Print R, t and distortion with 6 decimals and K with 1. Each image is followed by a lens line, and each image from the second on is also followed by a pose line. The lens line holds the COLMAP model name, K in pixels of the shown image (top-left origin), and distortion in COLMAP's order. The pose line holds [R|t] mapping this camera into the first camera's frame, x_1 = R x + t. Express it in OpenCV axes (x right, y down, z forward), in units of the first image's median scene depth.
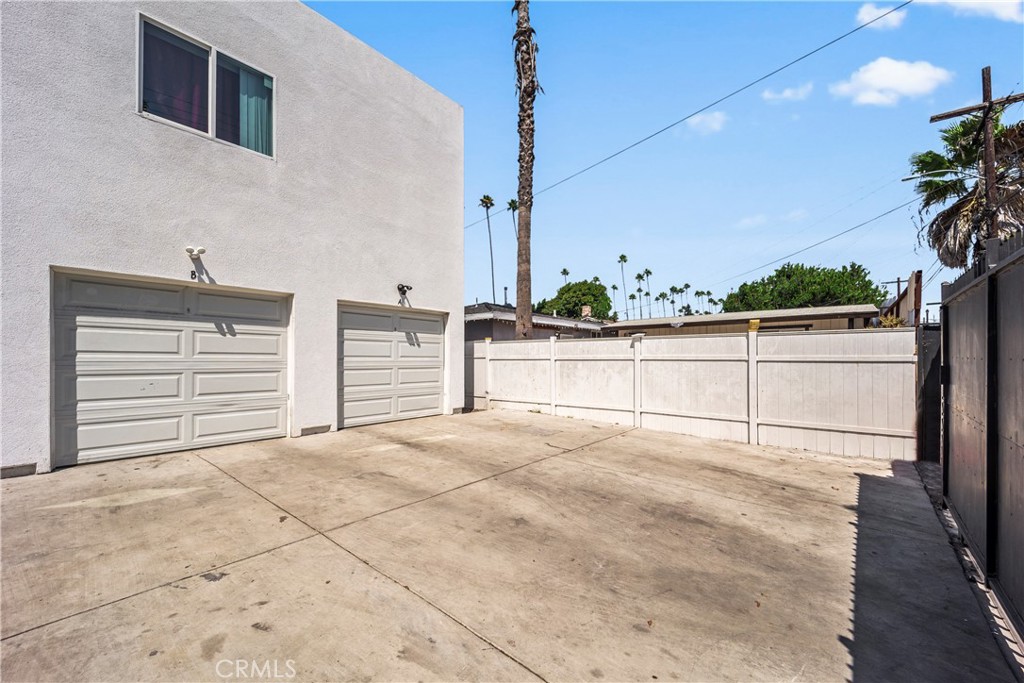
lens RADIAL K [[415.8, 0, 510.4], [0, 415.8, 352.8], [0, 0, 1]] dist [0.013939, -0.000412]
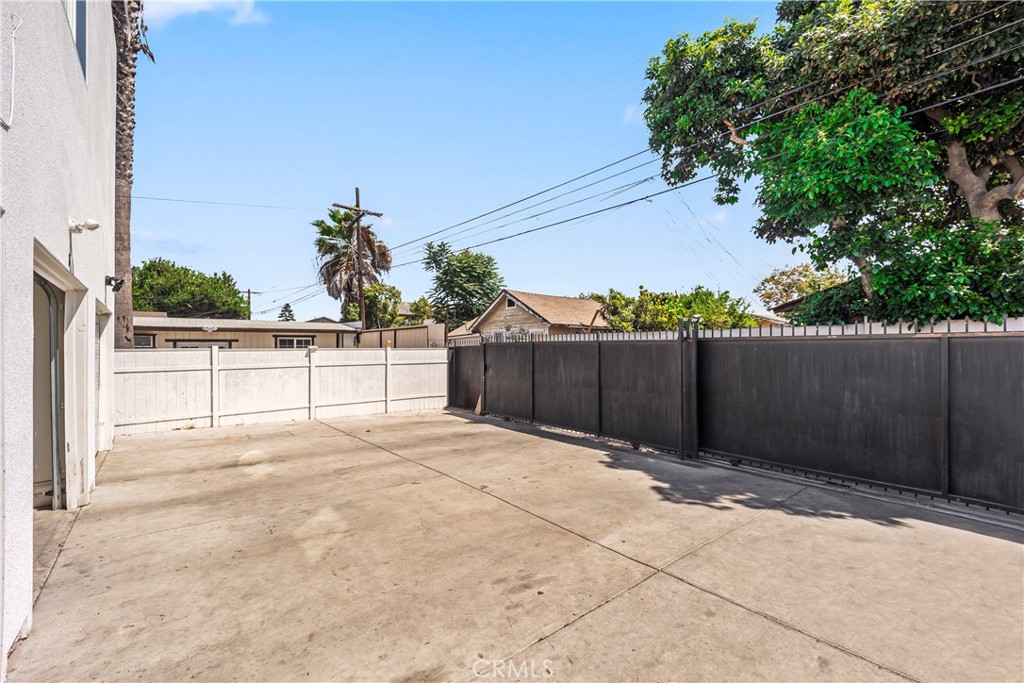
lens RADIAL K [[424.7, 0, 509.9], [0, 424.7, 348.8], [0, 0, 1]] dist [0.019722, 0.000119]
pose [[0.164110, -0.001646, 0.986441, -0.903503], [-0.002559, 0.999995, 0.002094, -0.042101], [-0.986439, -0.002868, 0.164105, 0.187292]]
